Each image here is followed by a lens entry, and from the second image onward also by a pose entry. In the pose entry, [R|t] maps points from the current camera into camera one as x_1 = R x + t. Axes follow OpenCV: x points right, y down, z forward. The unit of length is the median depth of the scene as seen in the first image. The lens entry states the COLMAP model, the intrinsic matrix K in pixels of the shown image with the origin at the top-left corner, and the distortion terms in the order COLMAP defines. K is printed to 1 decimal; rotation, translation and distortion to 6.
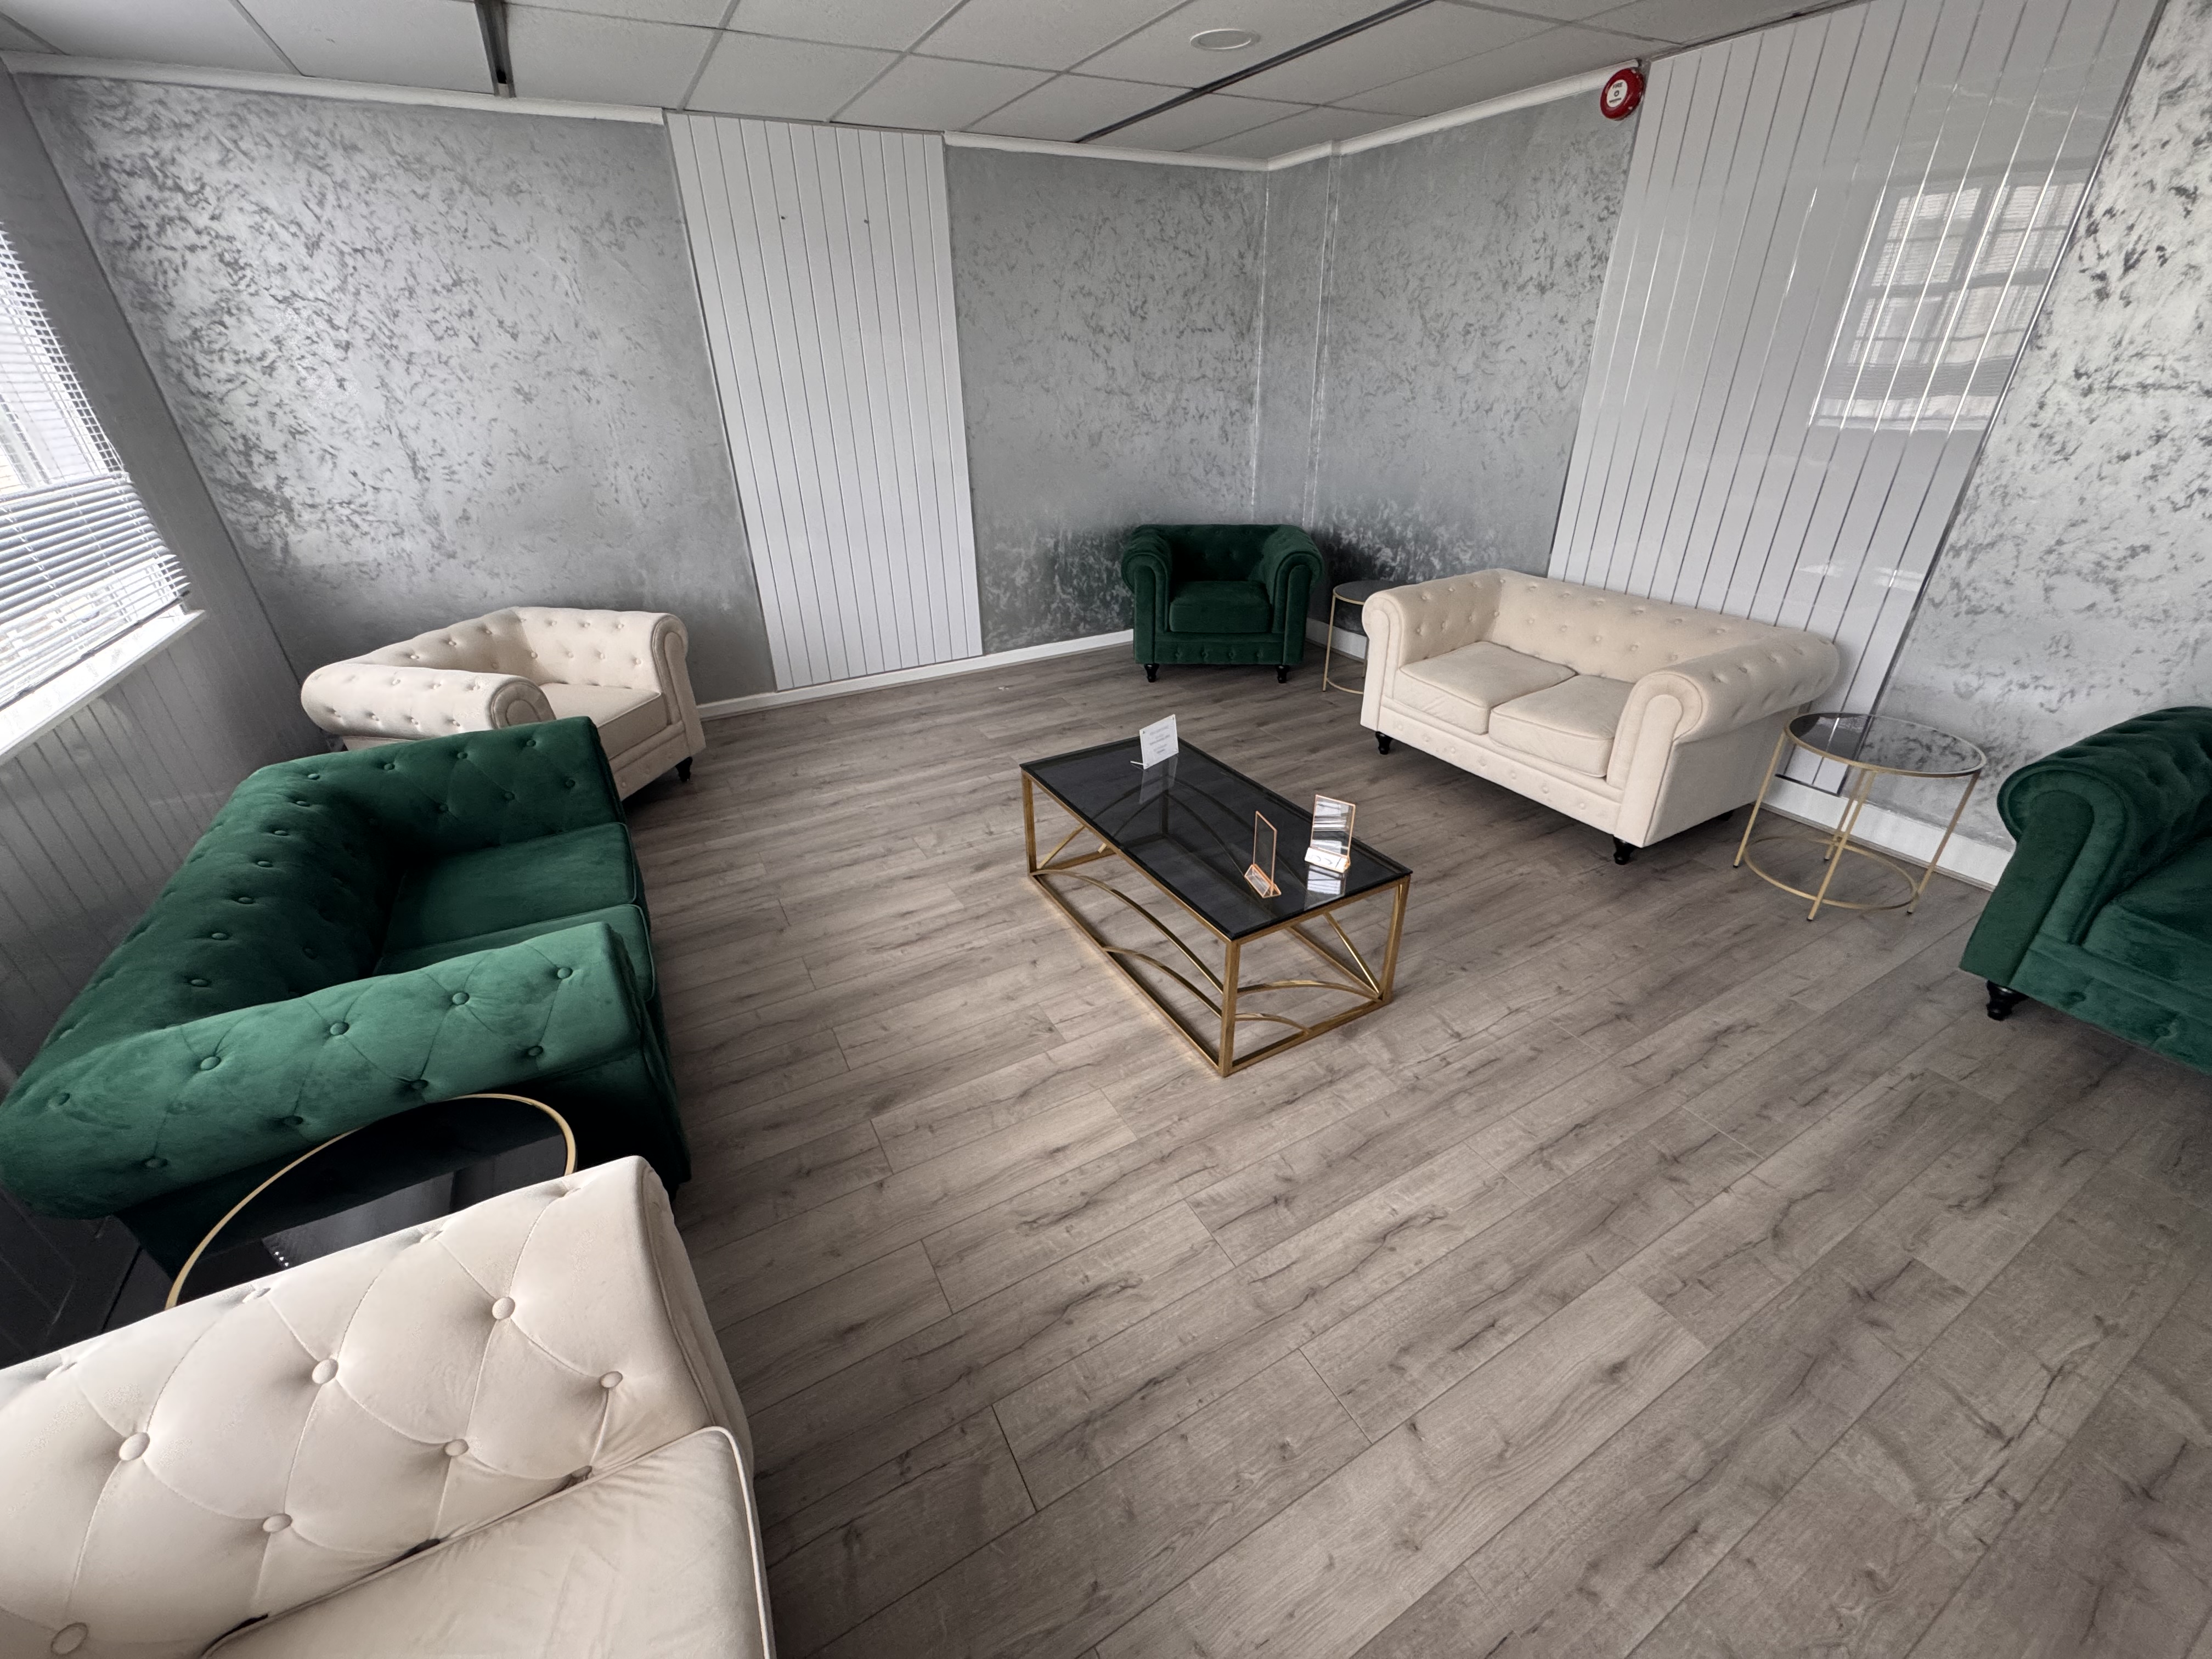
lens RADIAL K [[884.7, 0, 1107.3], [0, 884.7, 828.6], [0, 0, 1]] dist [-0.000510, 0.000214]
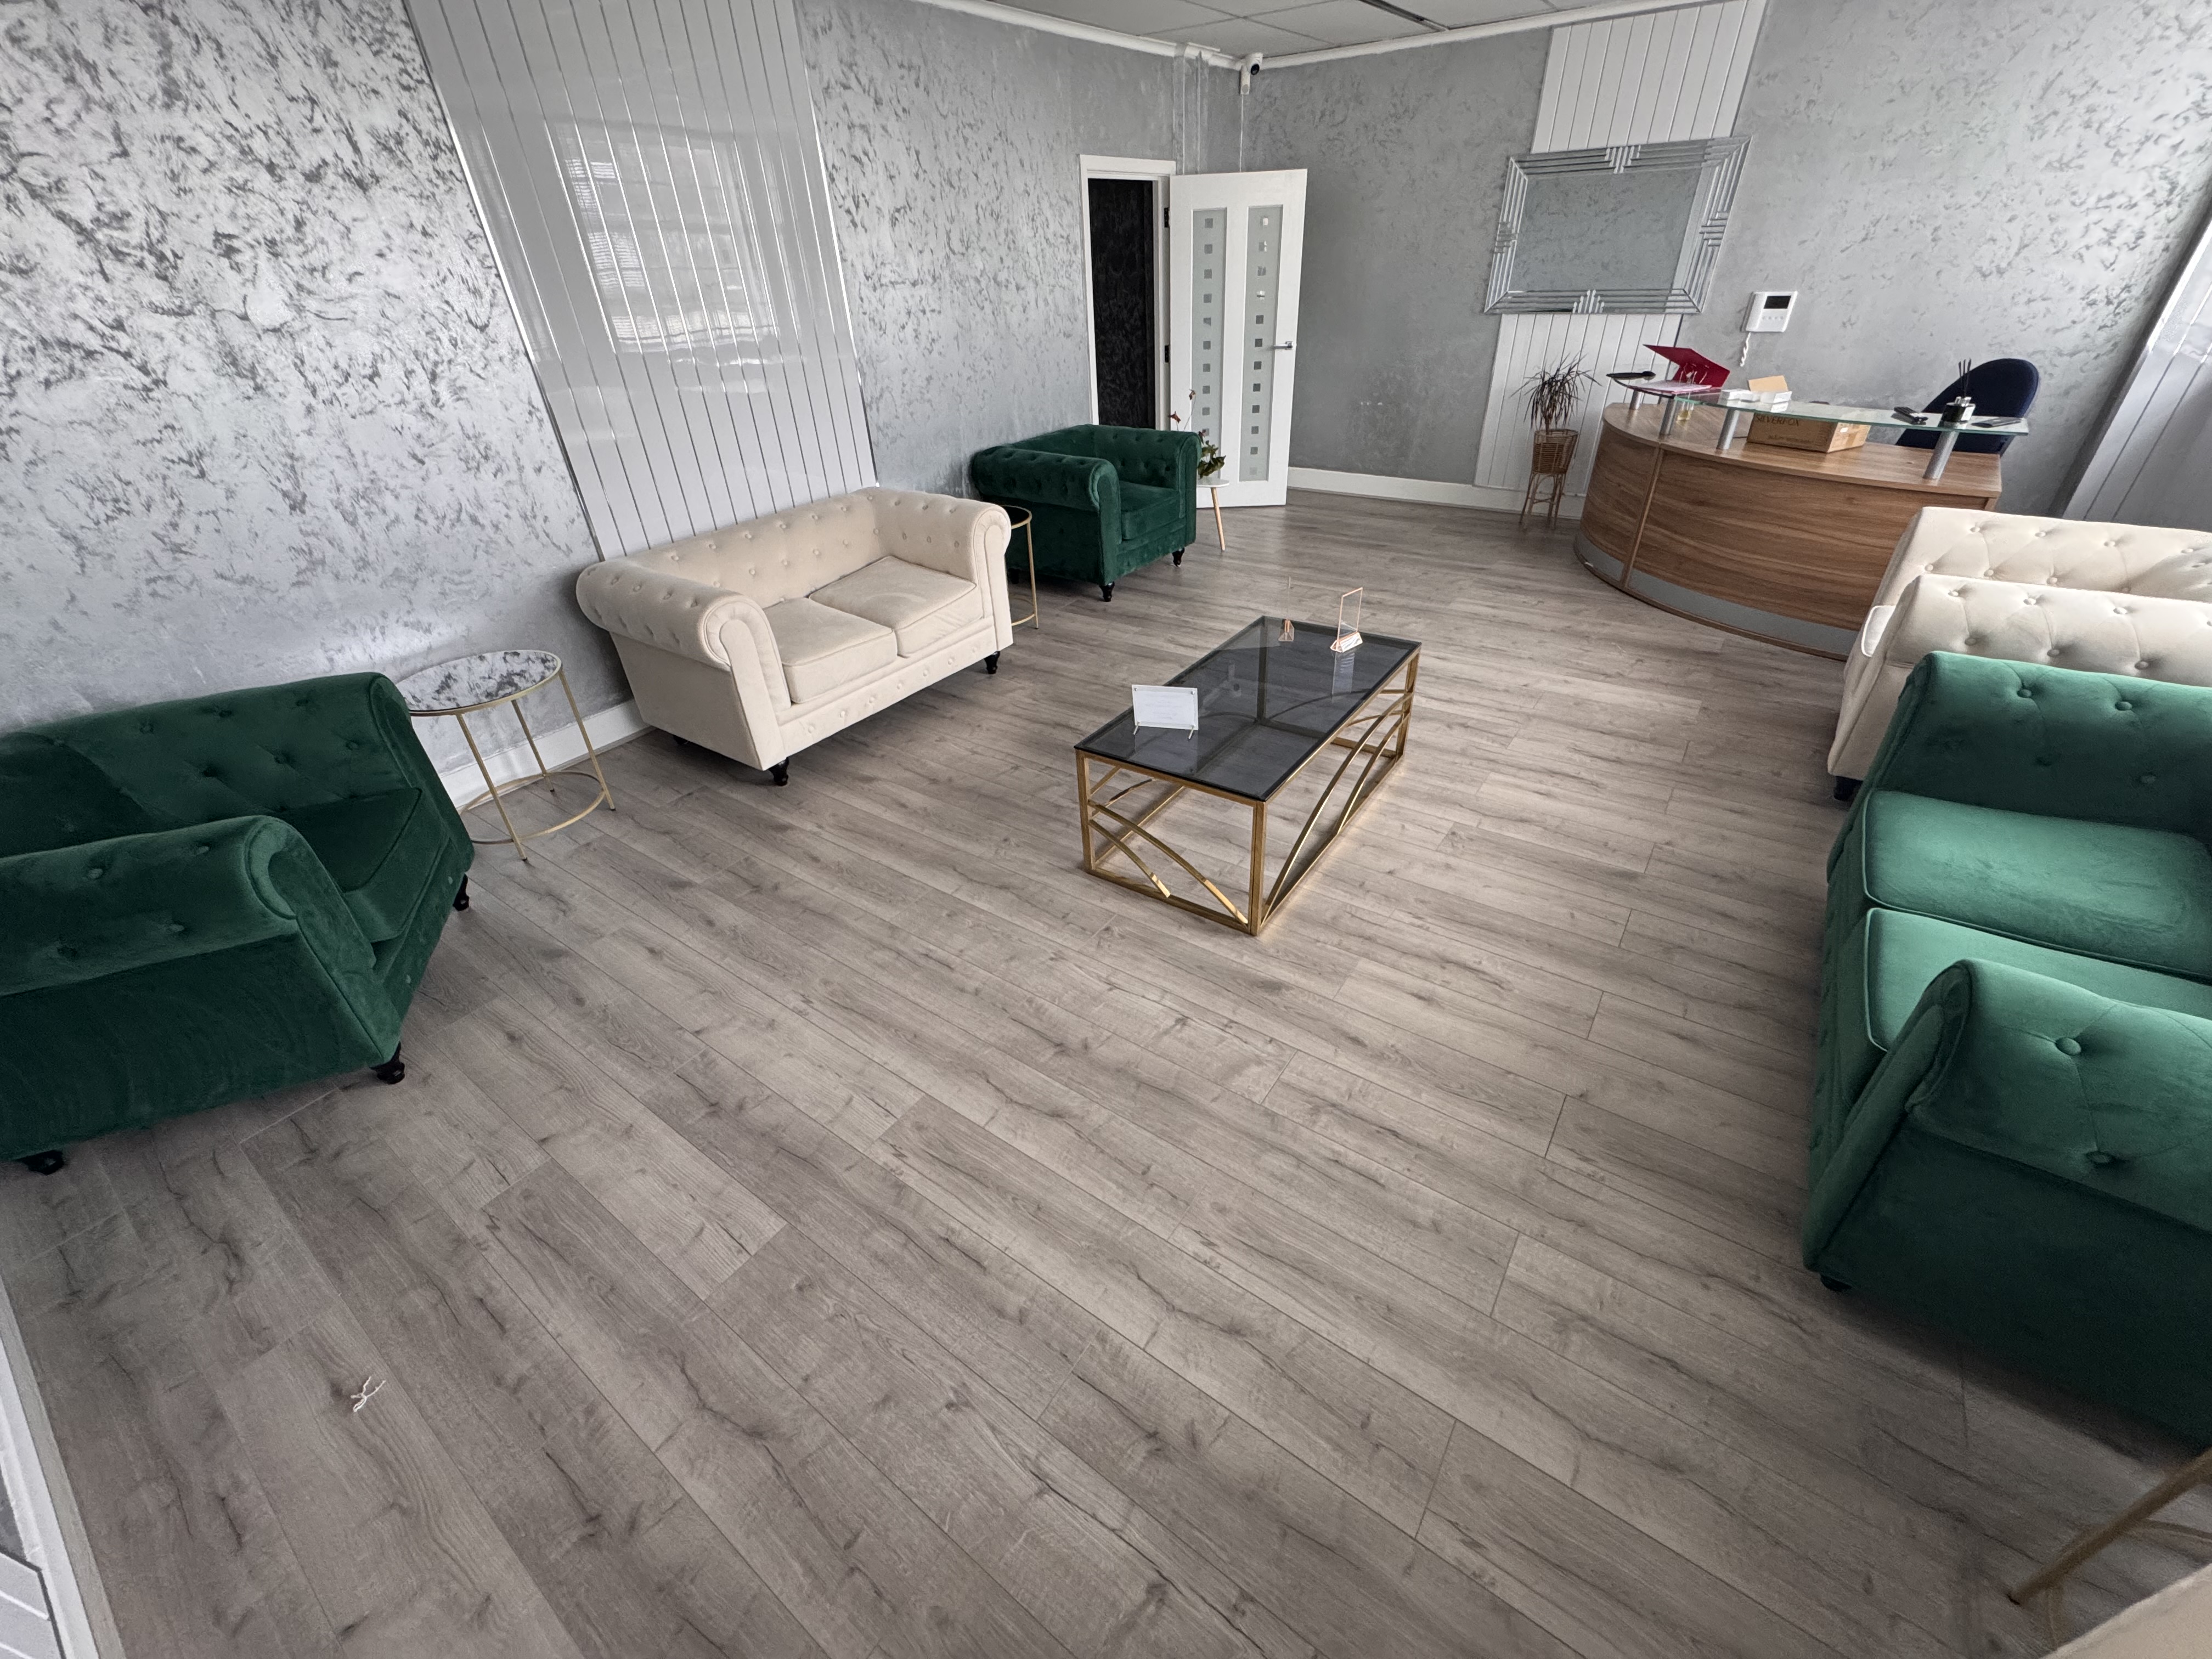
lens RADIAL K [[884.7, 0, 1108.5], [0, 884.7, 827.9], [0, 0, 1]] dist [-0.000510, 0.000214]
pose [[-0.429754, -0.460036, 0.776968, -0.555029], [0.475098, 0.616533, 0.627829, -0.517331], [-0.767850, 0.638948, -0.046395, 1.020881]]
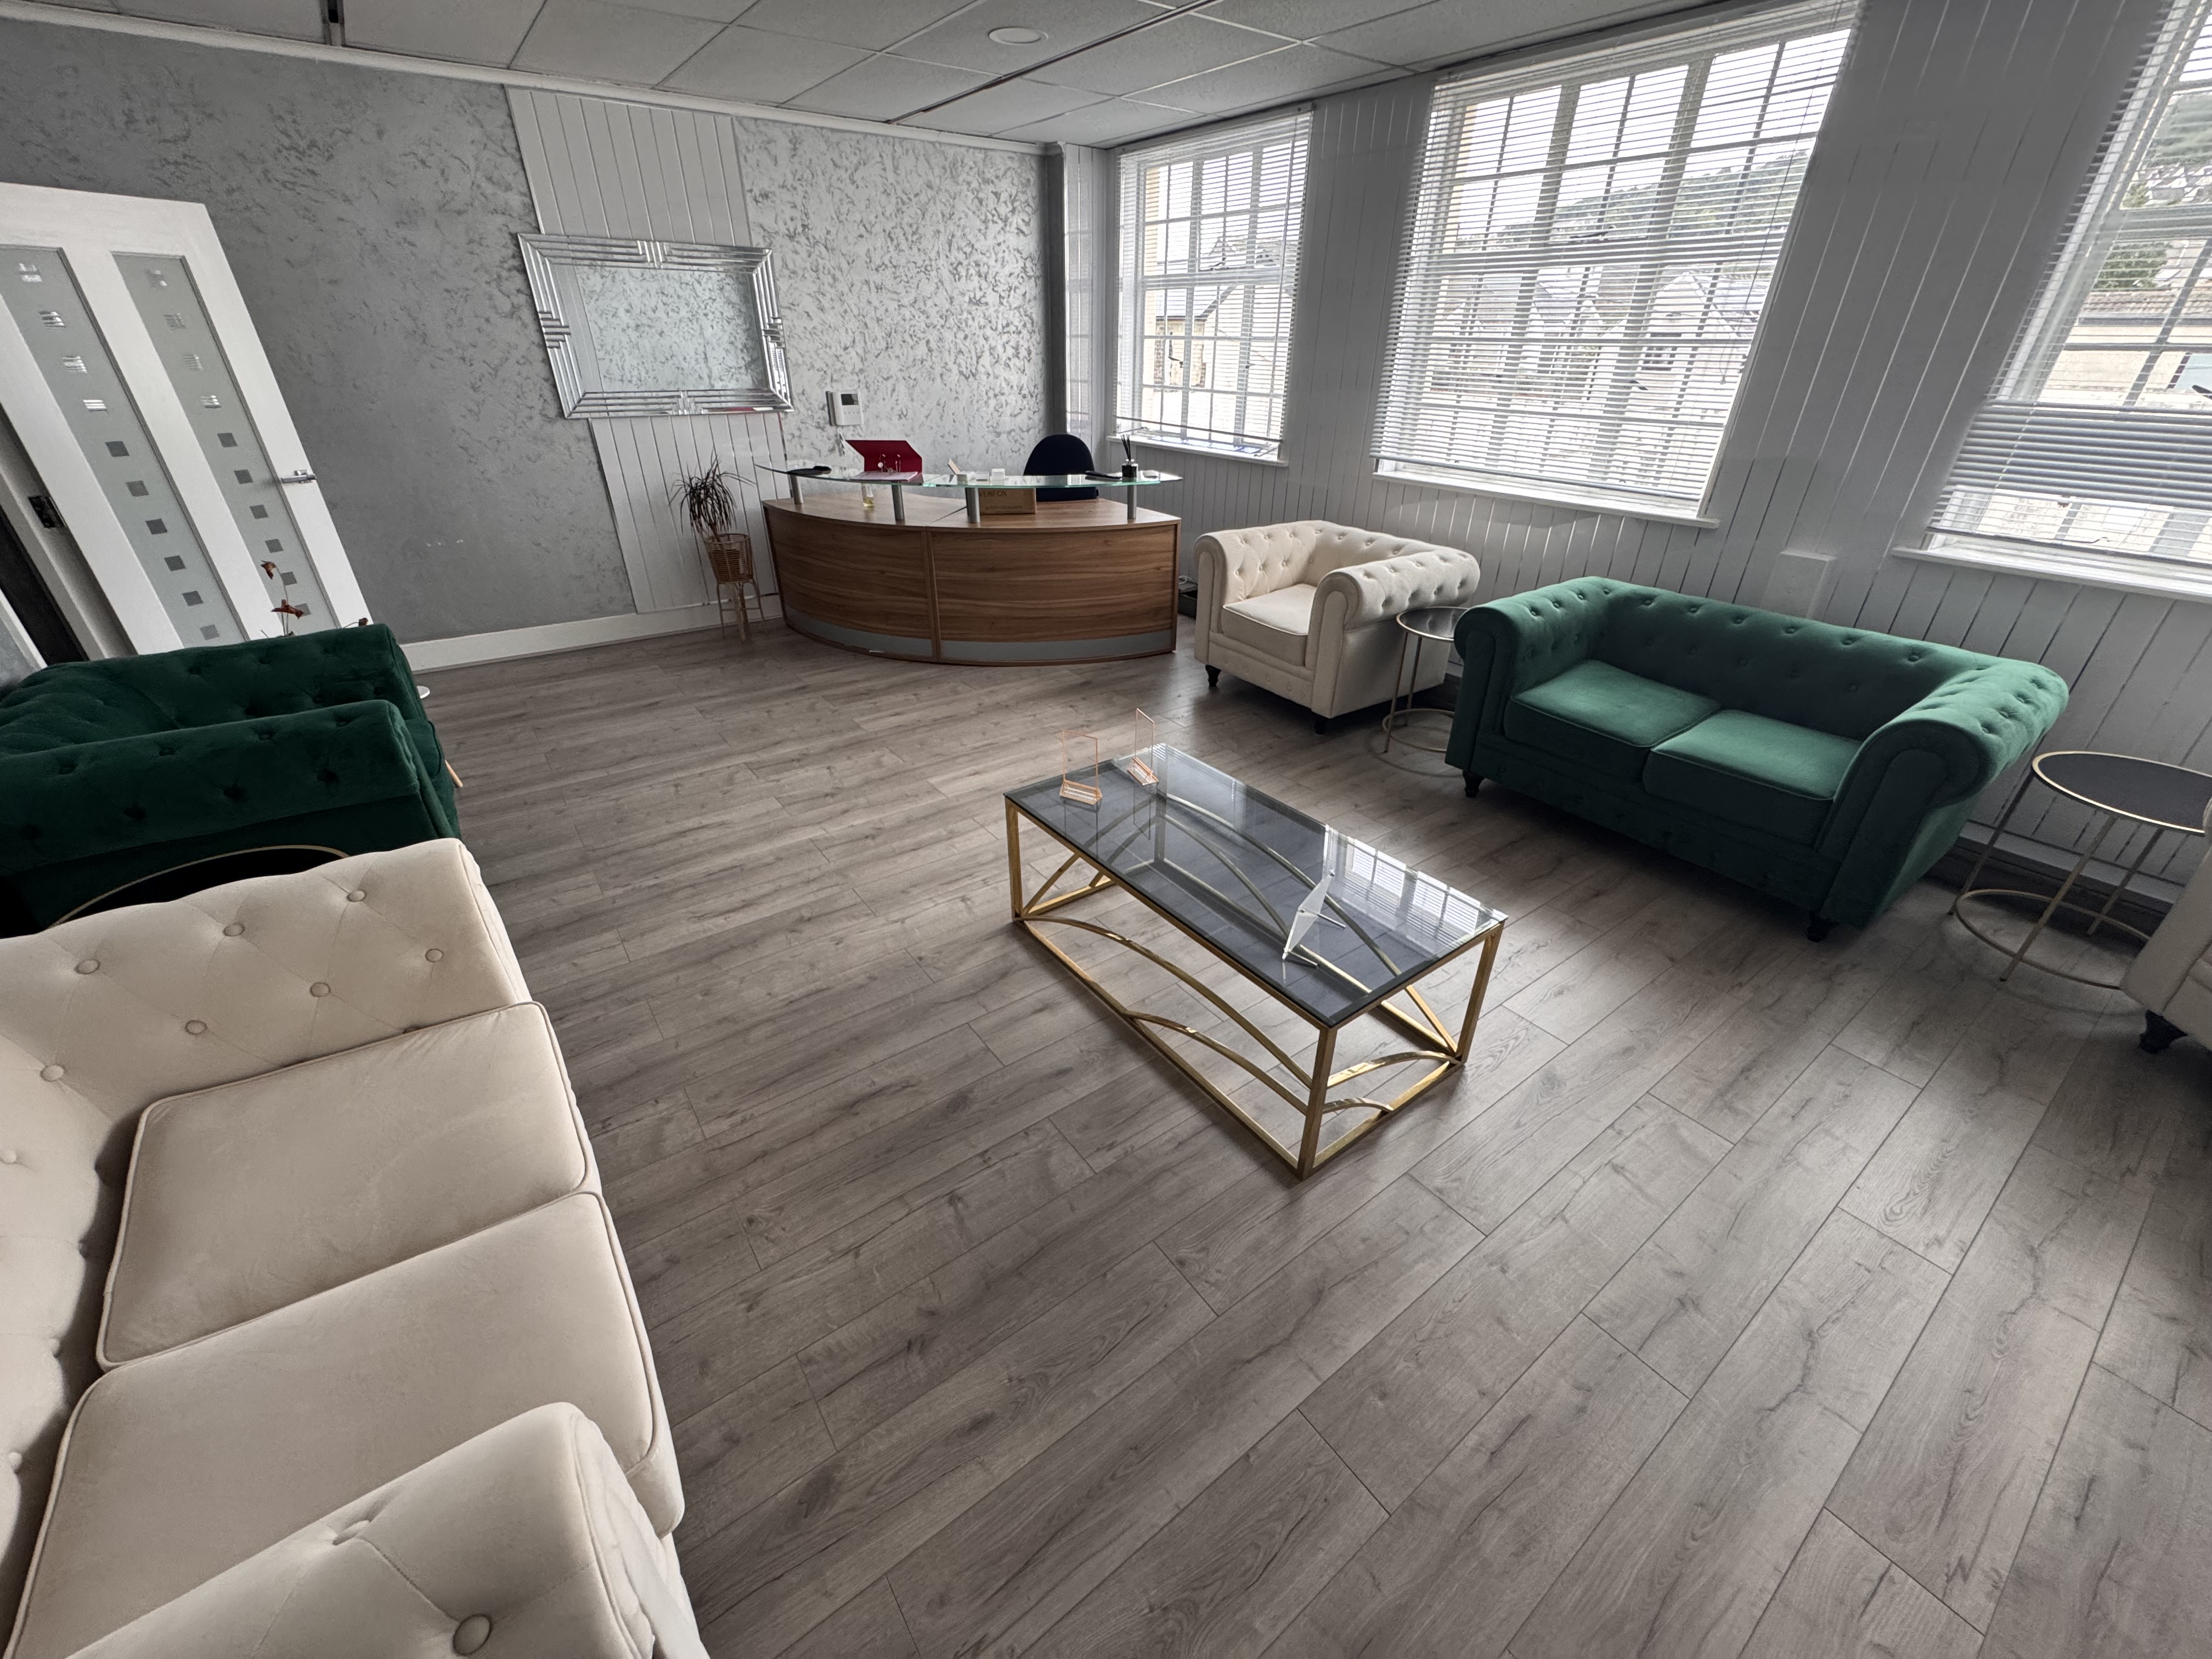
lens RADIAL K [[884.7, 0, 1106.5], [0, 884.7, 828.2], [0, 0, 1]] dist [-0.000510, 0.000214]
pose [[-0.992392, 0.071077, -0.100527, 0.230542], [-0.047175, 0.534673, 0.843741, -0.579131], [0.113719, 0.842065, -0.527252, 1.118258]]
